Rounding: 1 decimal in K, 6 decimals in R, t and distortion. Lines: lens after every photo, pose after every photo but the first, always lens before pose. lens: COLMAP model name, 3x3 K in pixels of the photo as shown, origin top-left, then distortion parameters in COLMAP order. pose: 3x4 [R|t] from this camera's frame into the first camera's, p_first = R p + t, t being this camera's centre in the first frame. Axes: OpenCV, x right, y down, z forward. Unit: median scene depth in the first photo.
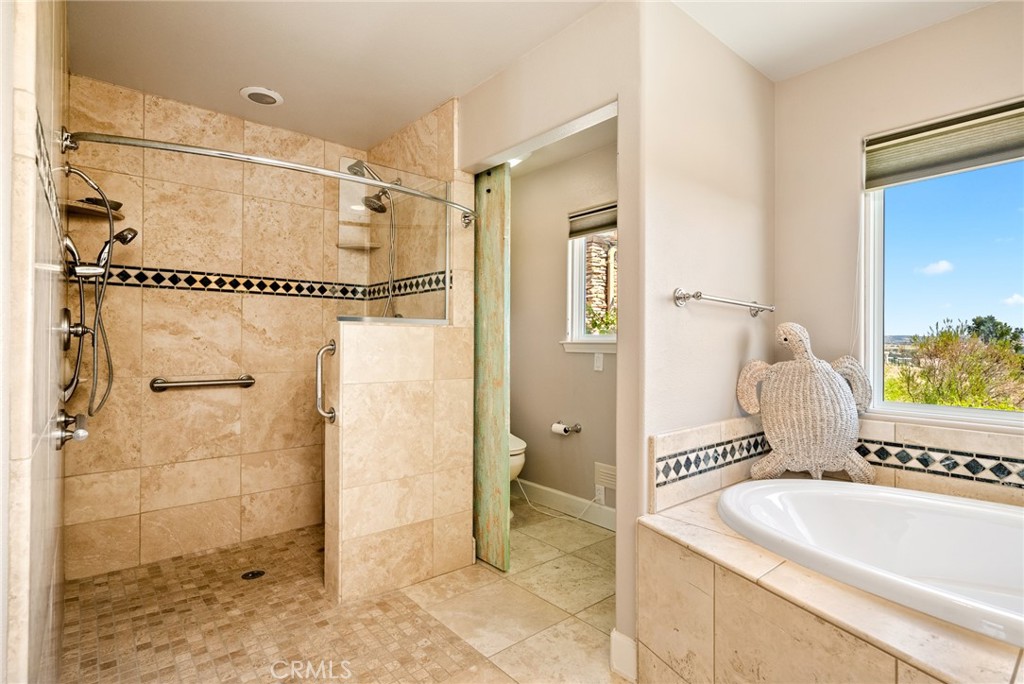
lens RADIAL K [[516.6, 0, 512.0], [0, 516.6, 342.0], [0, 0, 1]] dist [0.010320, 0.000018]
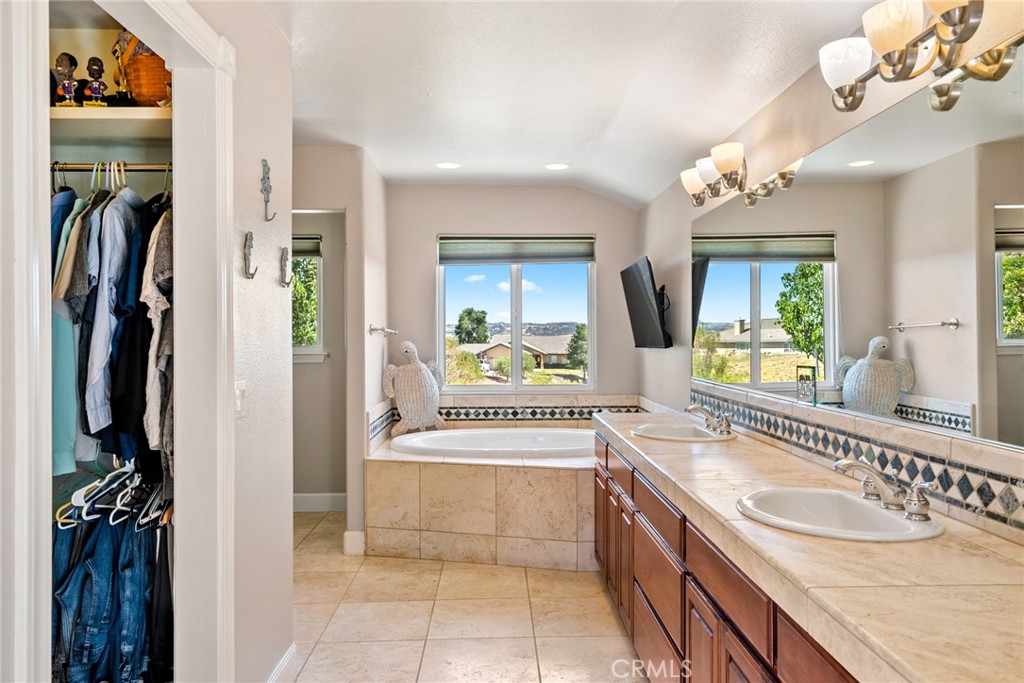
lens RADIAL K [[676.1, 0, 512.0], [0, 676.1, 341.5], [0, 0, 1]] dist [0.000584, 0.000155]
pose [[0.623976, -0.002218, 0.781440, -1.004304], [0.006464, 0.999976, -0.002323, -0.029599], [-0.781417, 0.006501, 0.623976, -0.651526]]
